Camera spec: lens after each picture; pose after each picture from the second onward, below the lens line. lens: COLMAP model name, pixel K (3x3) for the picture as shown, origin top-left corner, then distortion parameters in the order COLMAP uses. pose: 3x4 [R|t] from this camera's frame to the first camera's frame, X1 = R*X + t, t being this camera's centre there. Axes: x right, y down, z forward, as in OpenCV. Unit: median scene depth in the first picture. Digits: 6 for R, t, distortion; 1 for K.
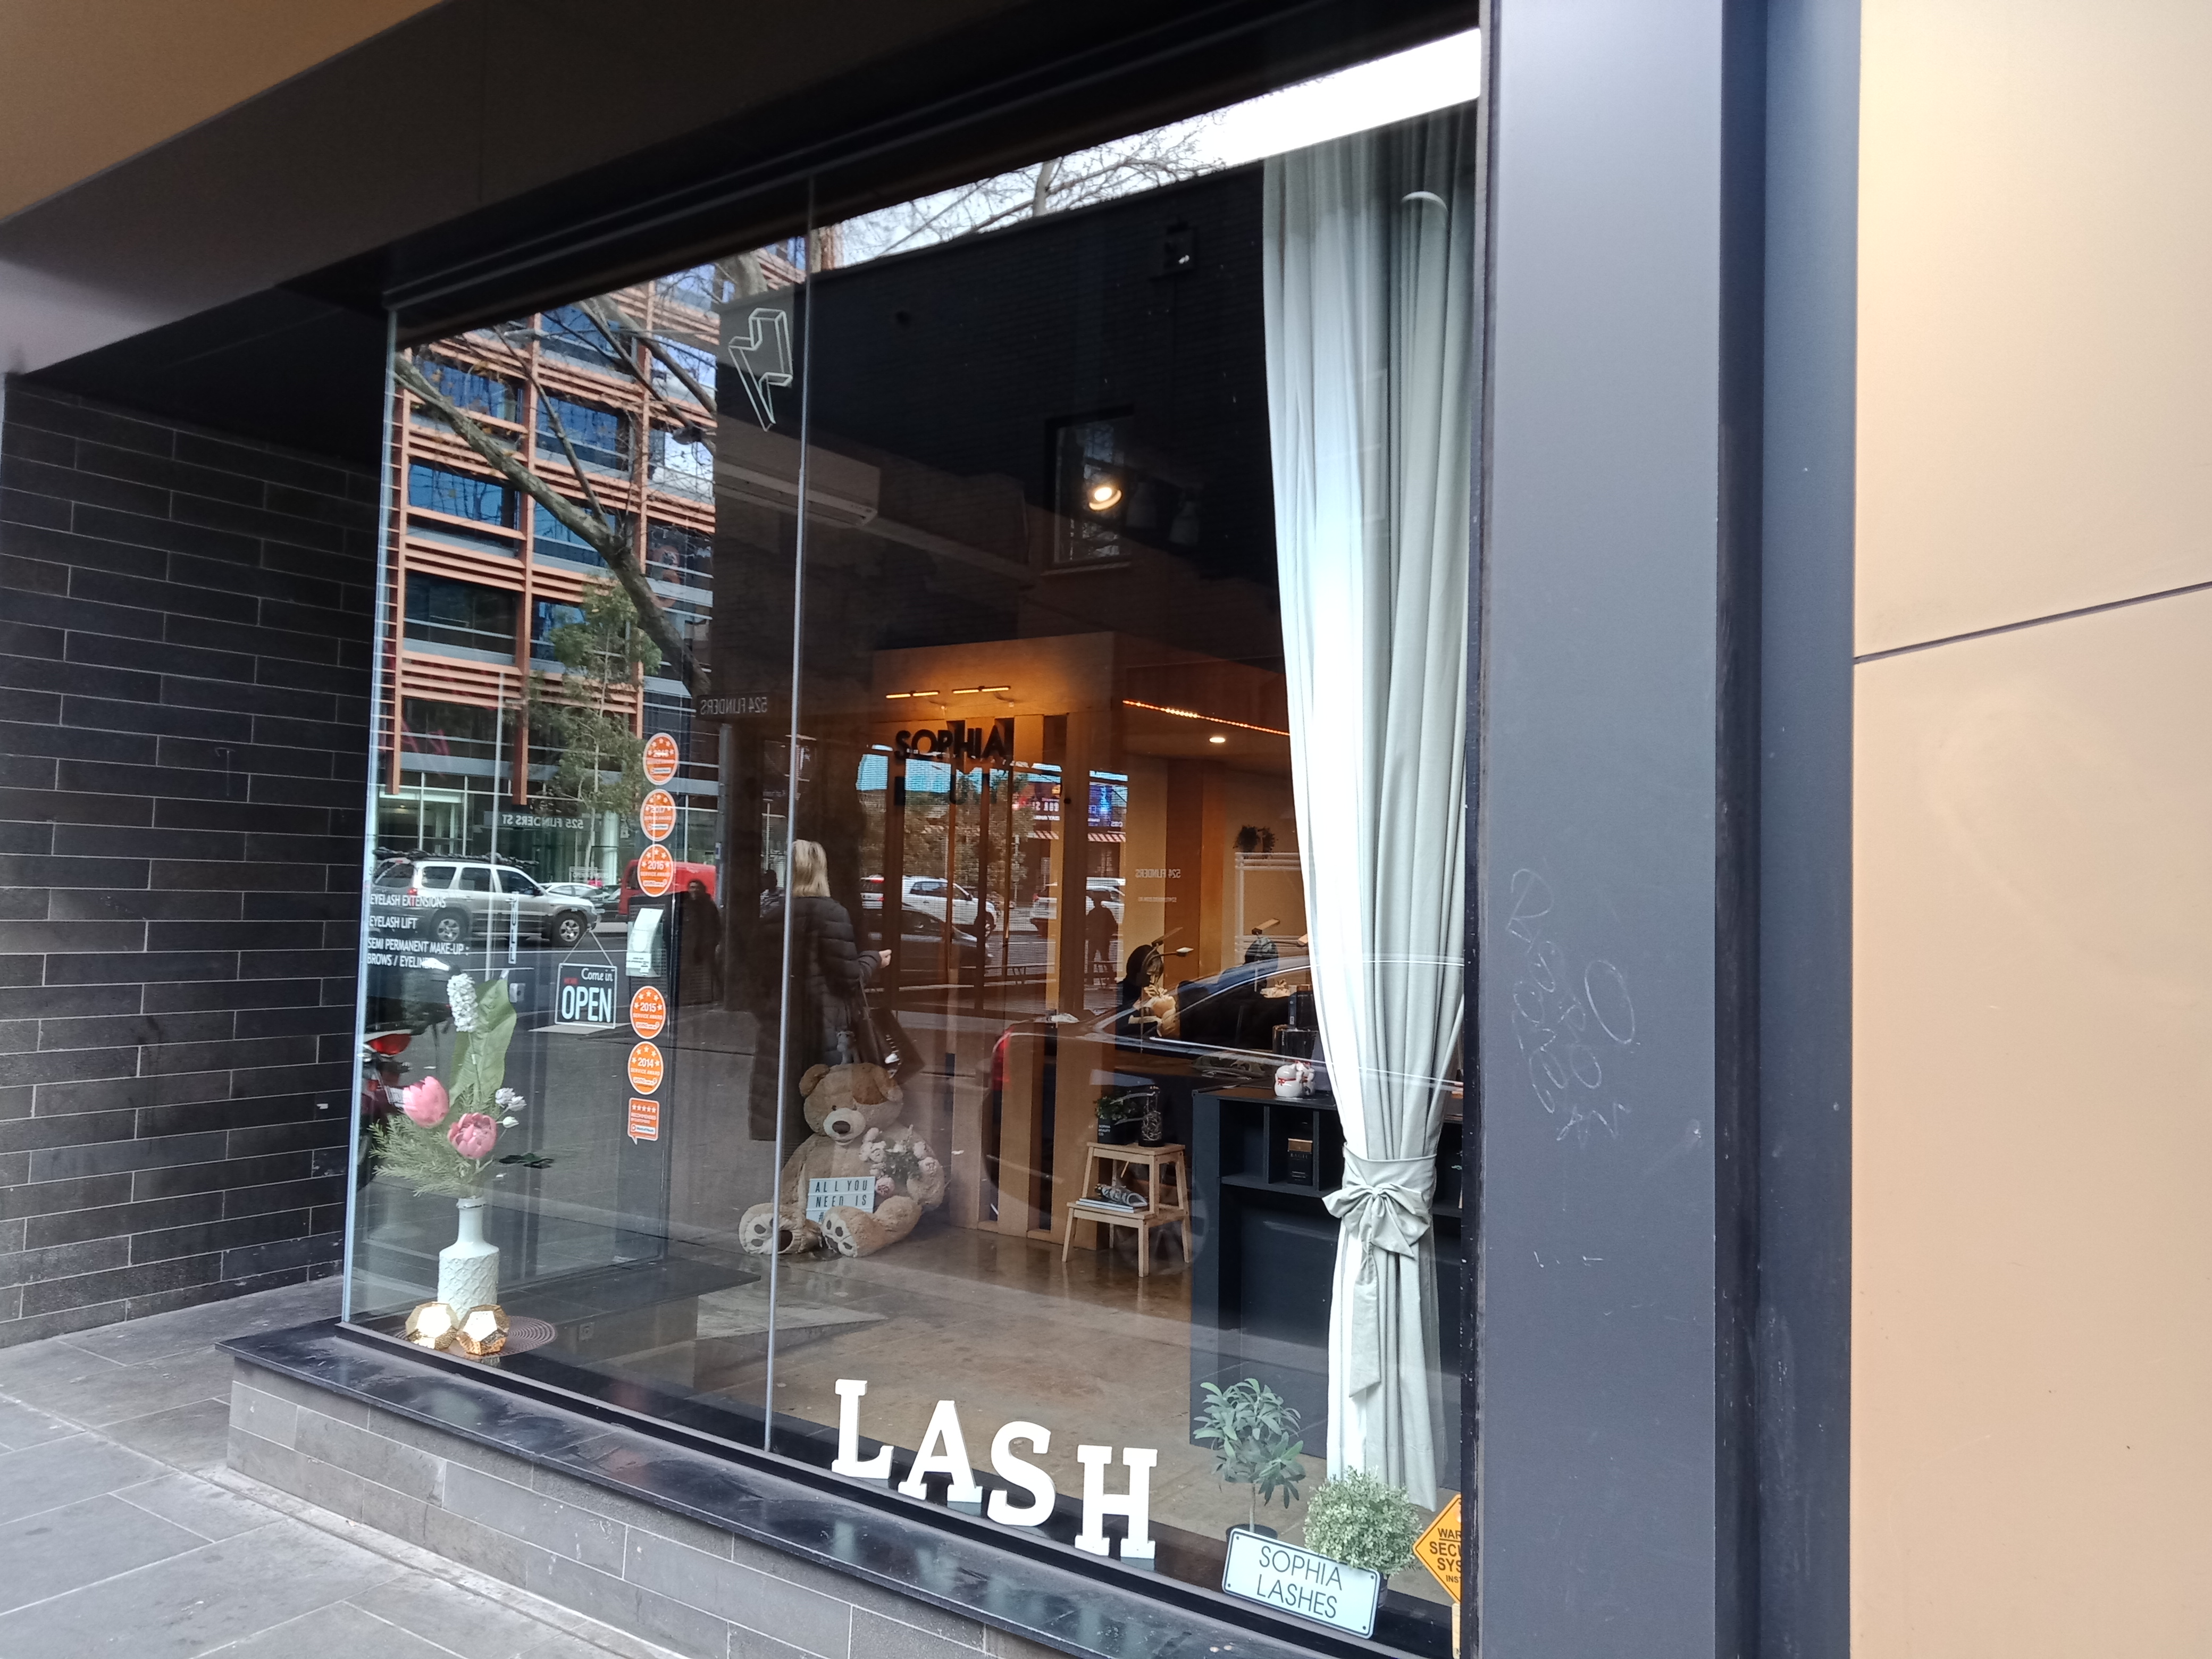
lens RADIAL K [[1619.0, 0, 1136.2], [0, 1619.0, 810.6], [0, 0, 1]] dist [-0.004113, -0.001831]
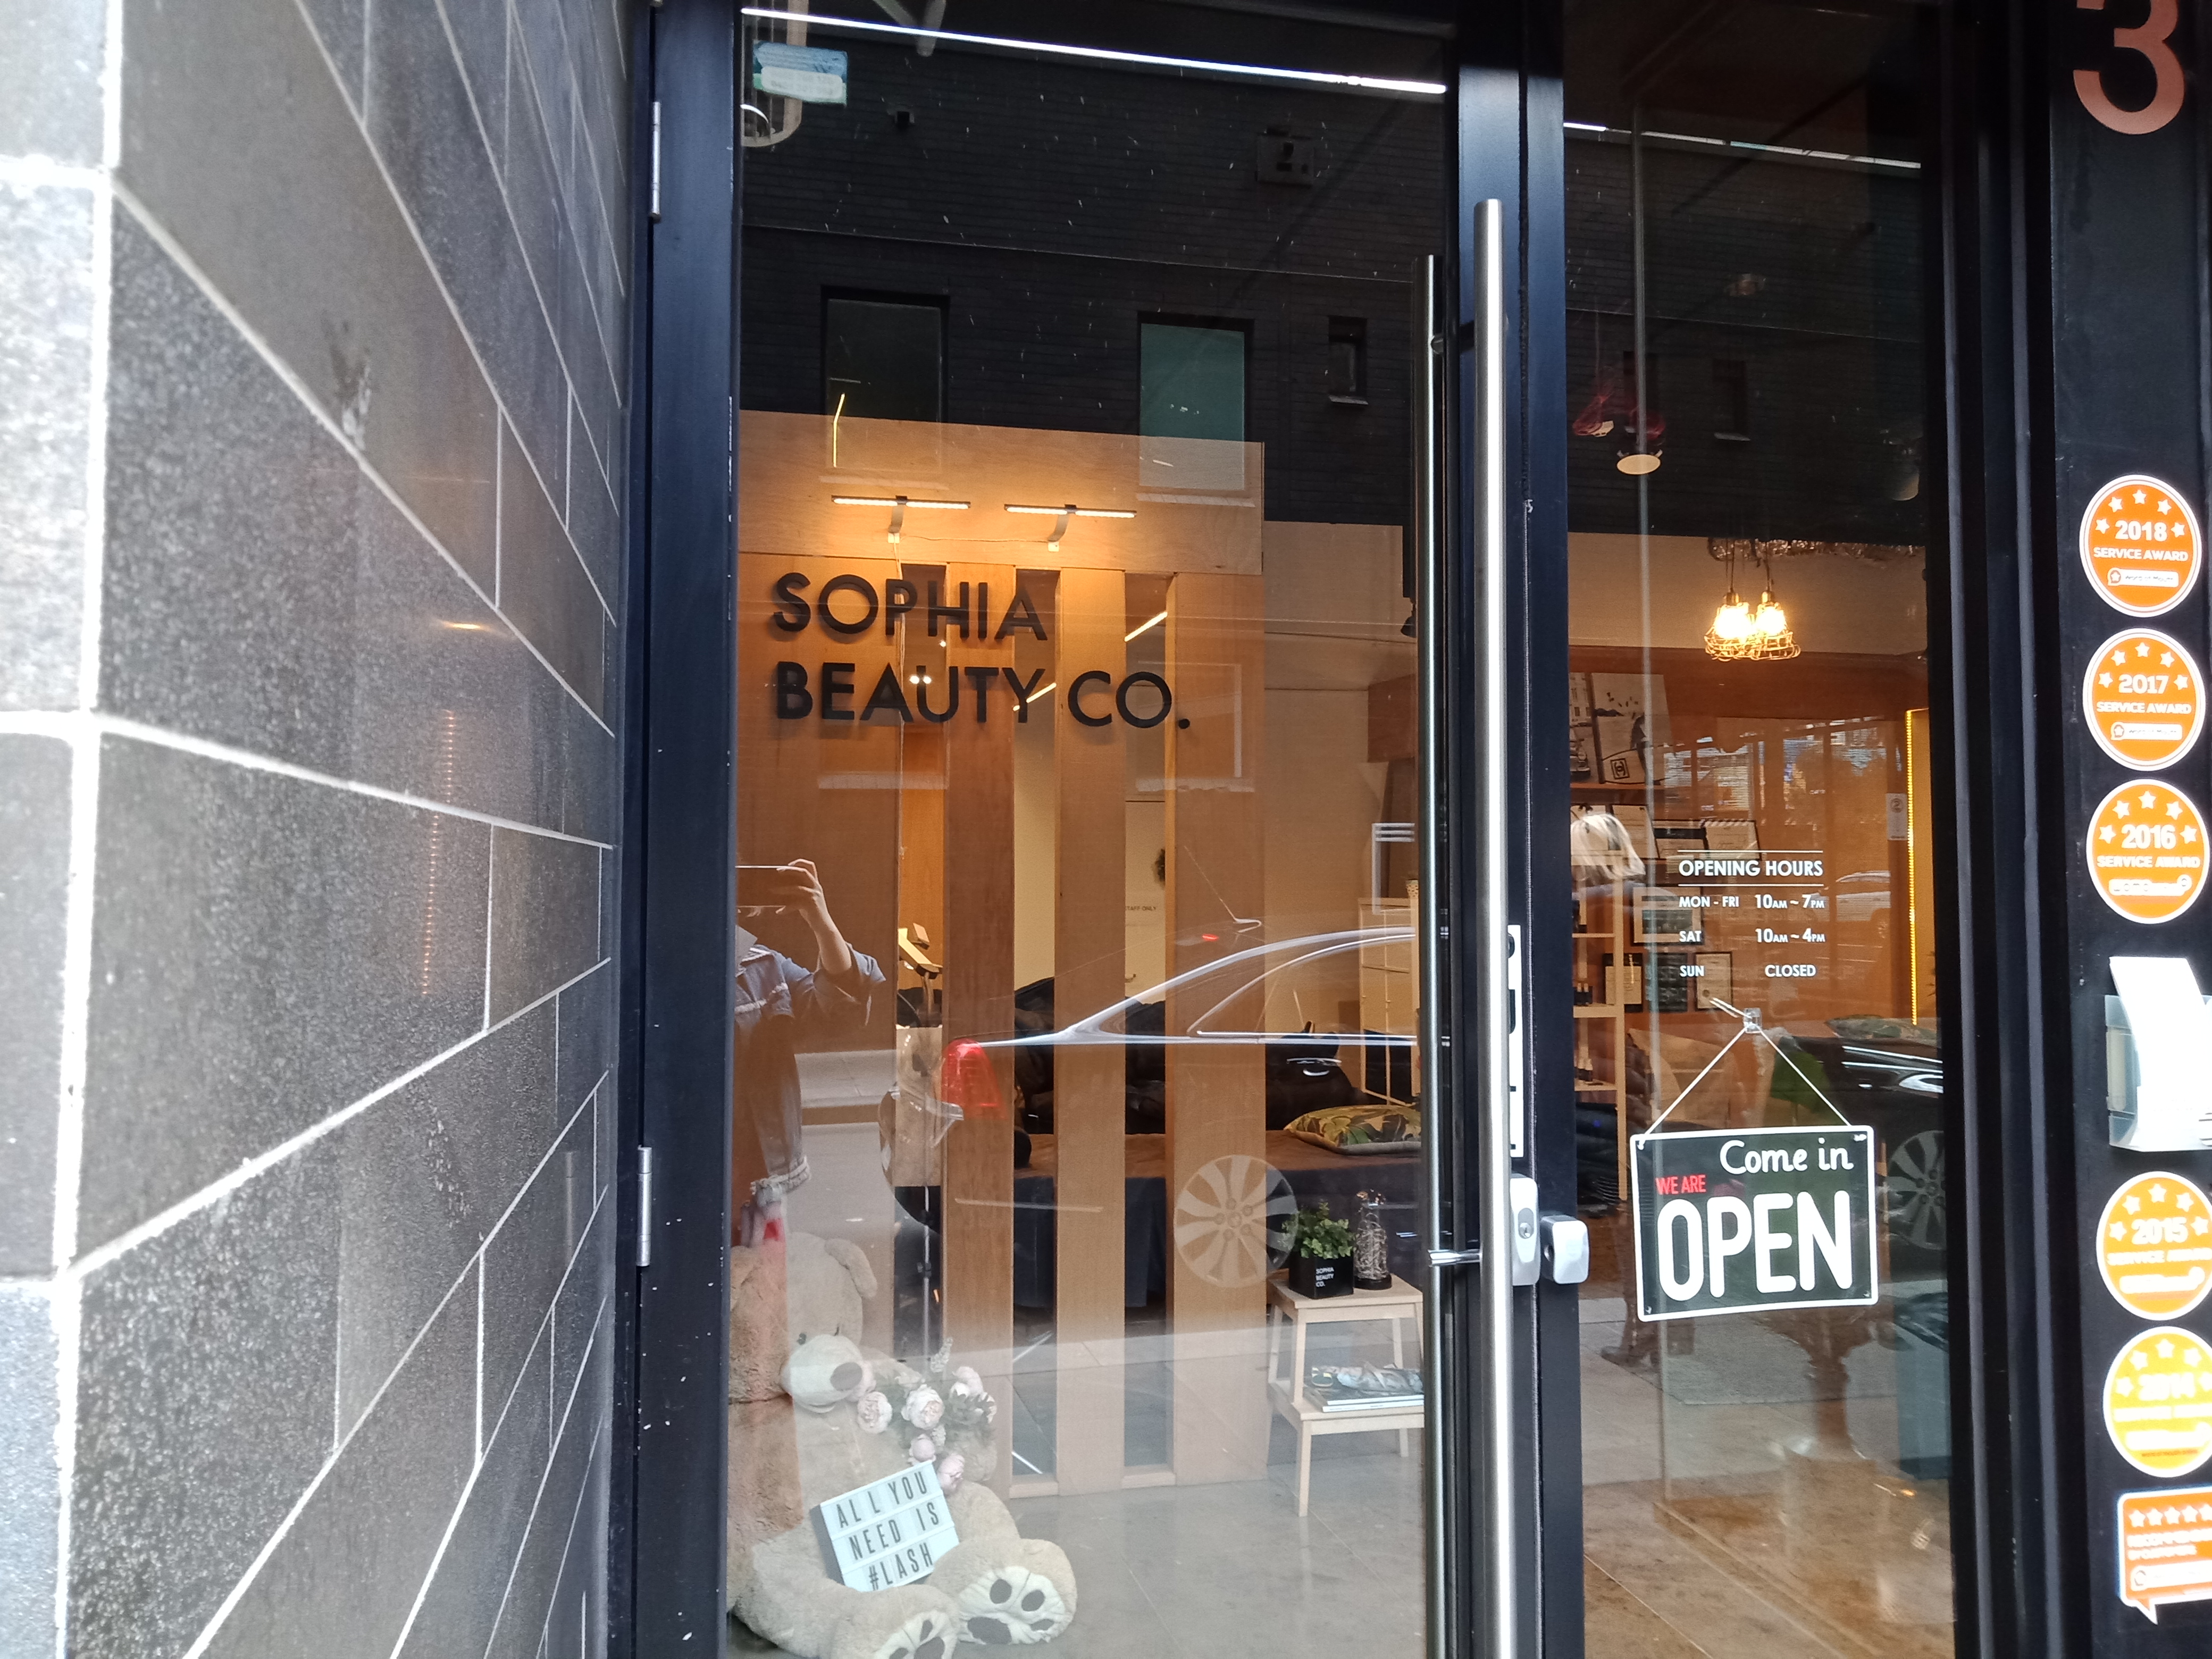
lens RADIAL K [[1619.0, 0, 1136.2], [0, 1619.0, 810.6], [0, 0, 1]] dist [-0.004113, -0.001831]
pose [[0.686456, 0.003009, 0.727165, -0.883716], [-0.018053, 0.999754, 0.012905, 0.034190], [-0.726947, -0.021986, 0.686342, 1.129222]]
